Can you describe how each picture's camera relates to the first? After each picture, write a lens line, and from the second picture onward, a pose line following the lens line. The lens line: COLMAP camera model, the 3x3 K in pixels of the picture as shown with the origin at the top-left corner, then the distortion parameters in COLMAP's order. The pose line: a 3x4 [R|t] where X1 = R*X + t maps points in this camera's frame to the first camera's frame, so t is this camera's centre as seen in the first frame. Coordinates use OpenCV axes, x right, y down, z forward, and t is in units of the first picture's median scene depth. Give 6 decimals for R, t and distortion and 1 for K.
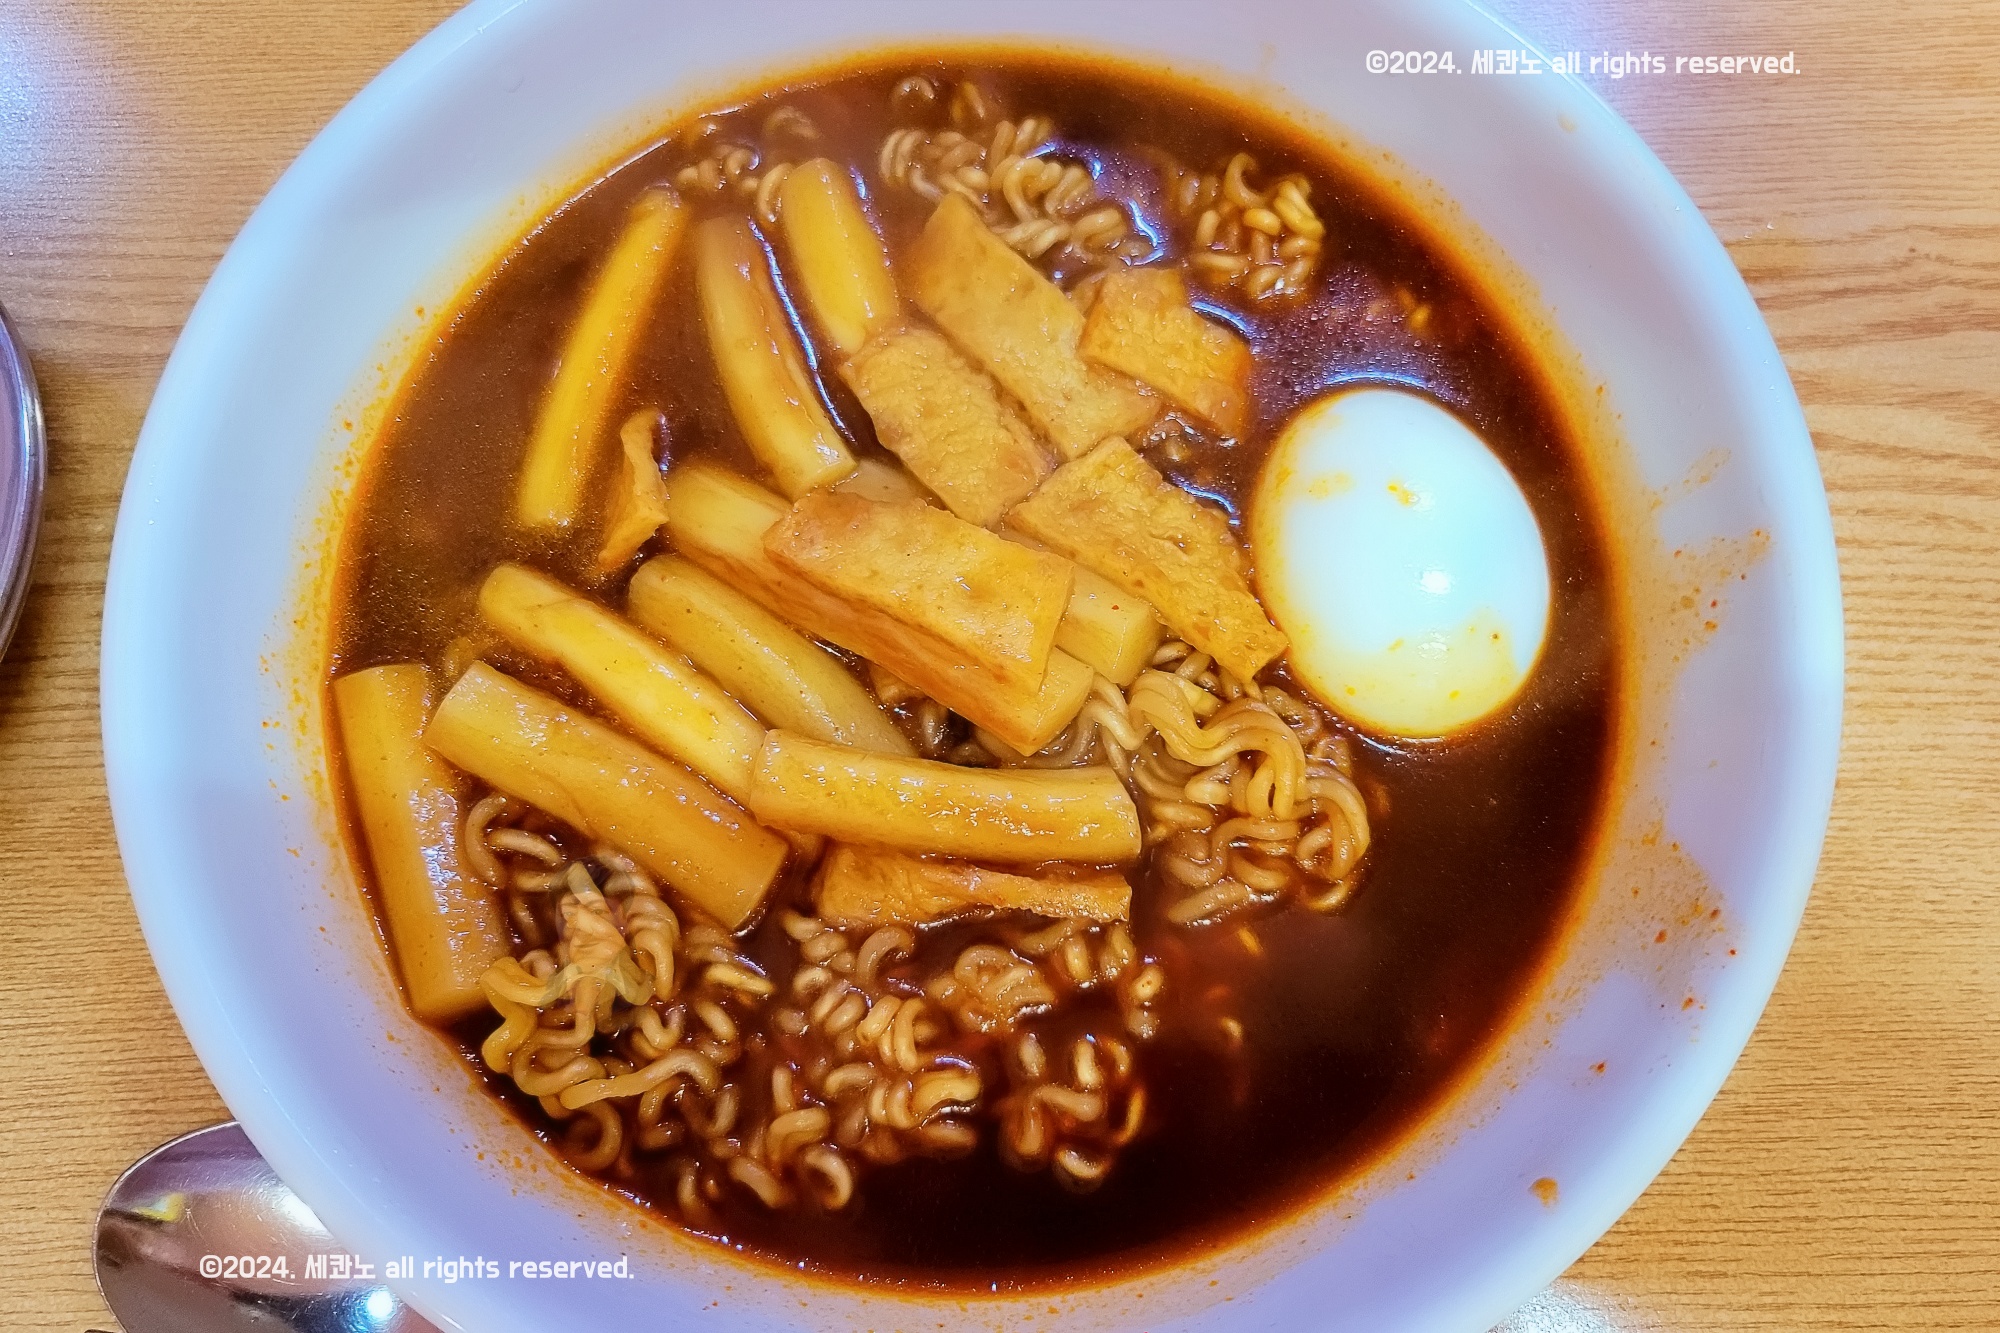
lens RADIAL K [[1721.3, 0, 1010.5], [0, 1721.3, 615.0], [0, 0, 1]] dist [-0.044286, 0.040863]
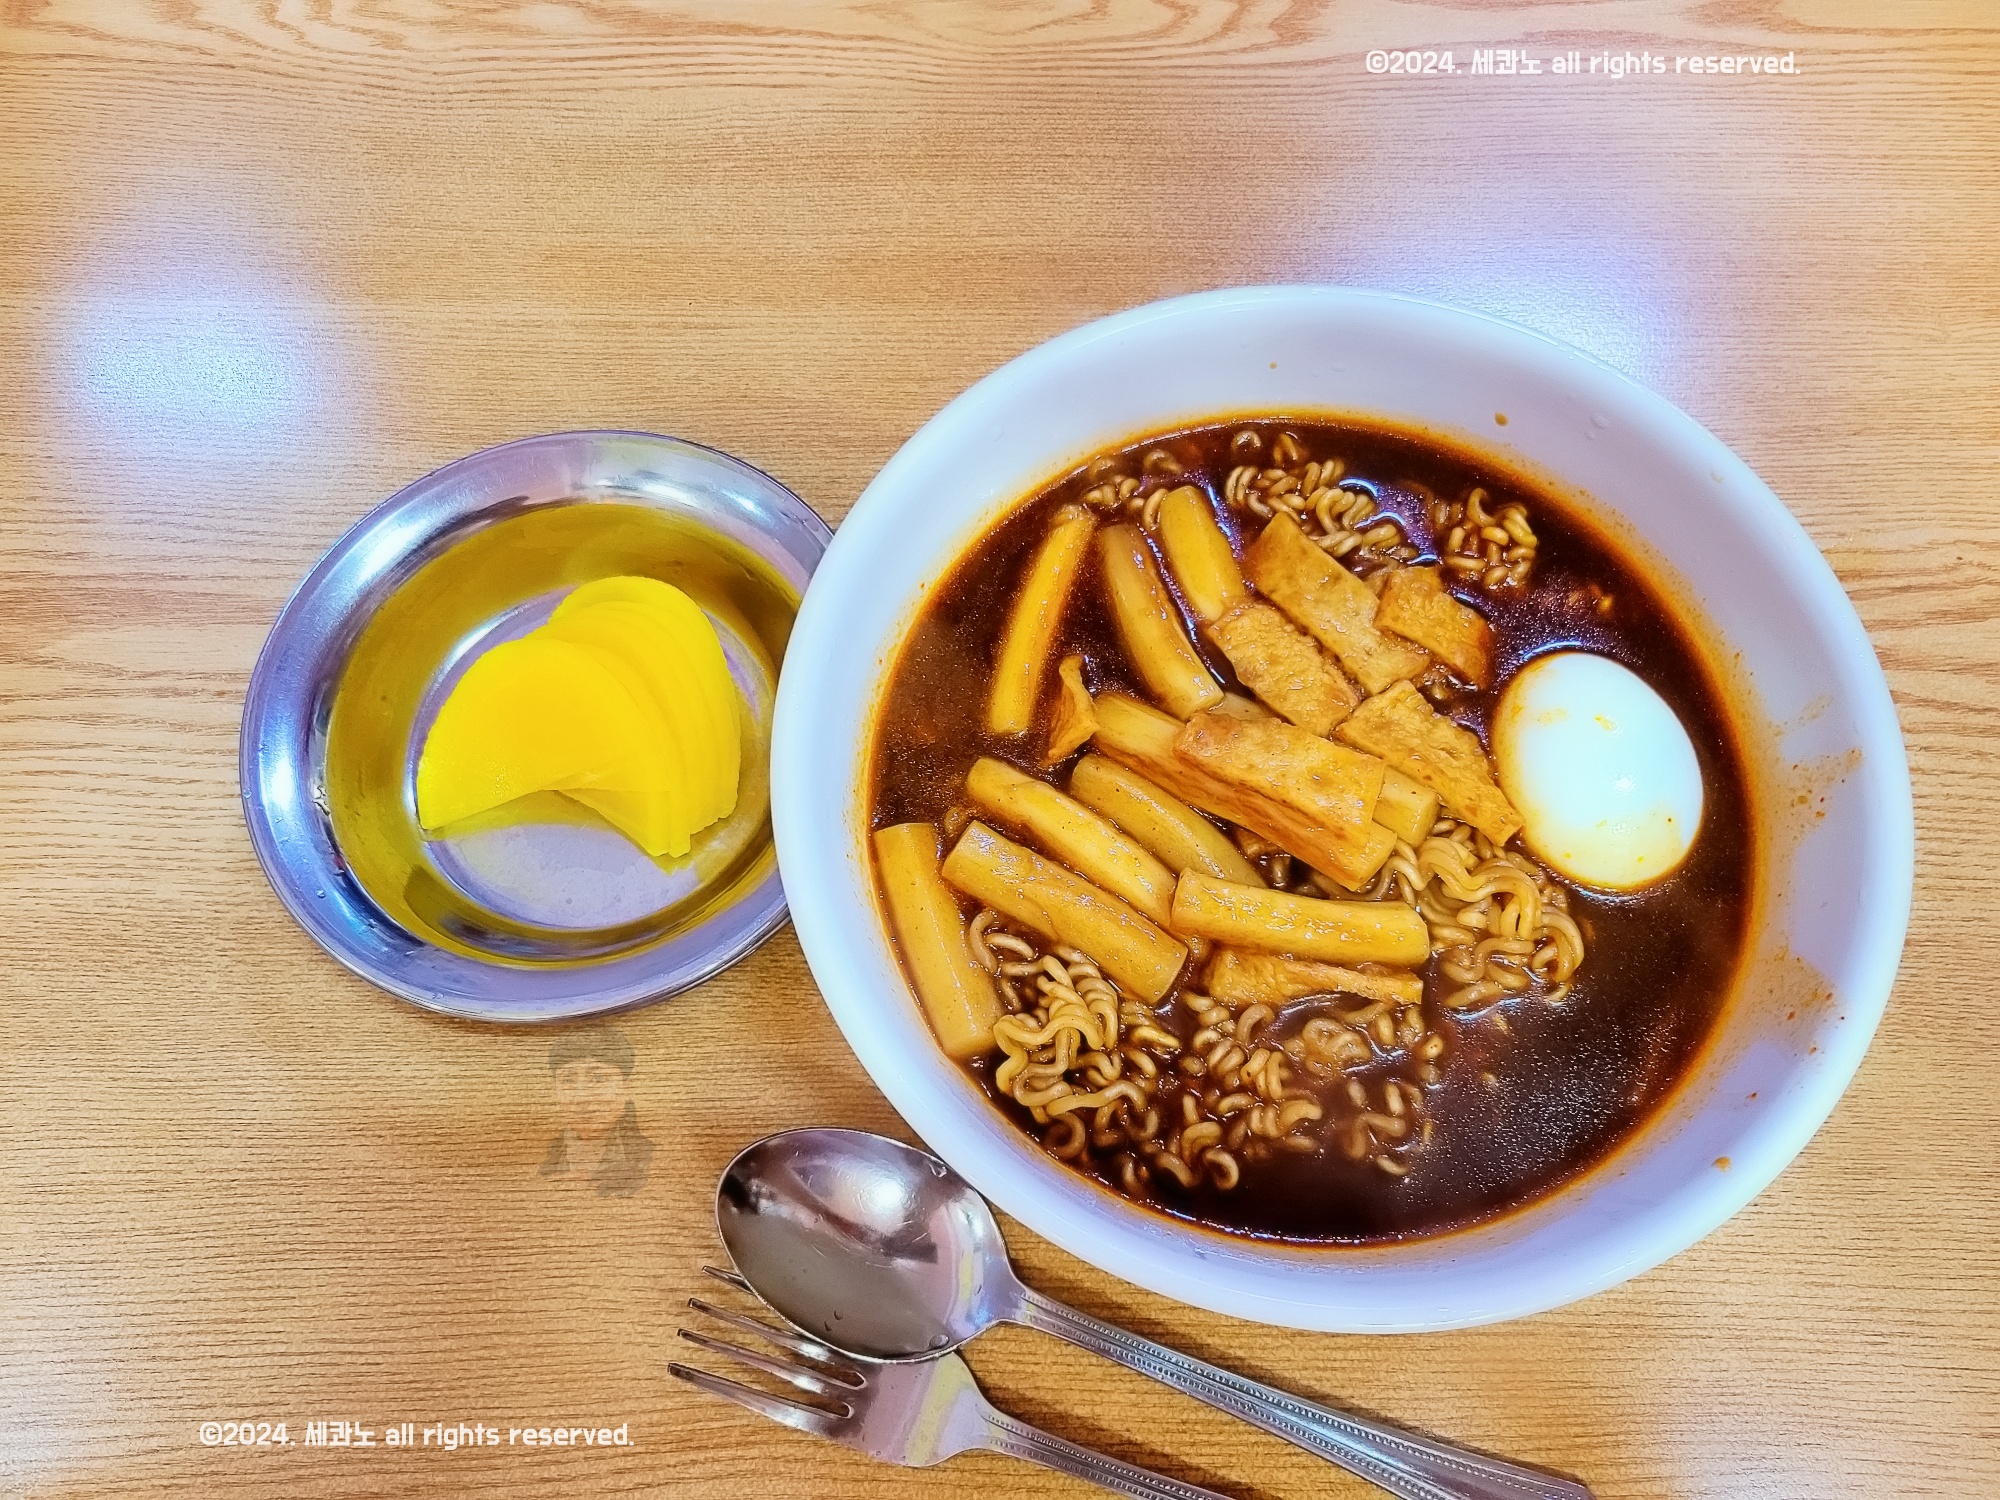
lens RADIAL K [[1722.5, 0, 973.2], [0, 1722.5, 745.1], [0, 0, 1]] dist [-0.024669, 0.027397]
pose [[0.998767, 0.022869, -0.044063, -0.243464], [-0.026174, 0.996769, -0.075940, 0.073832], [0.042184, 0.077000, 0.996138, -0.484268]]
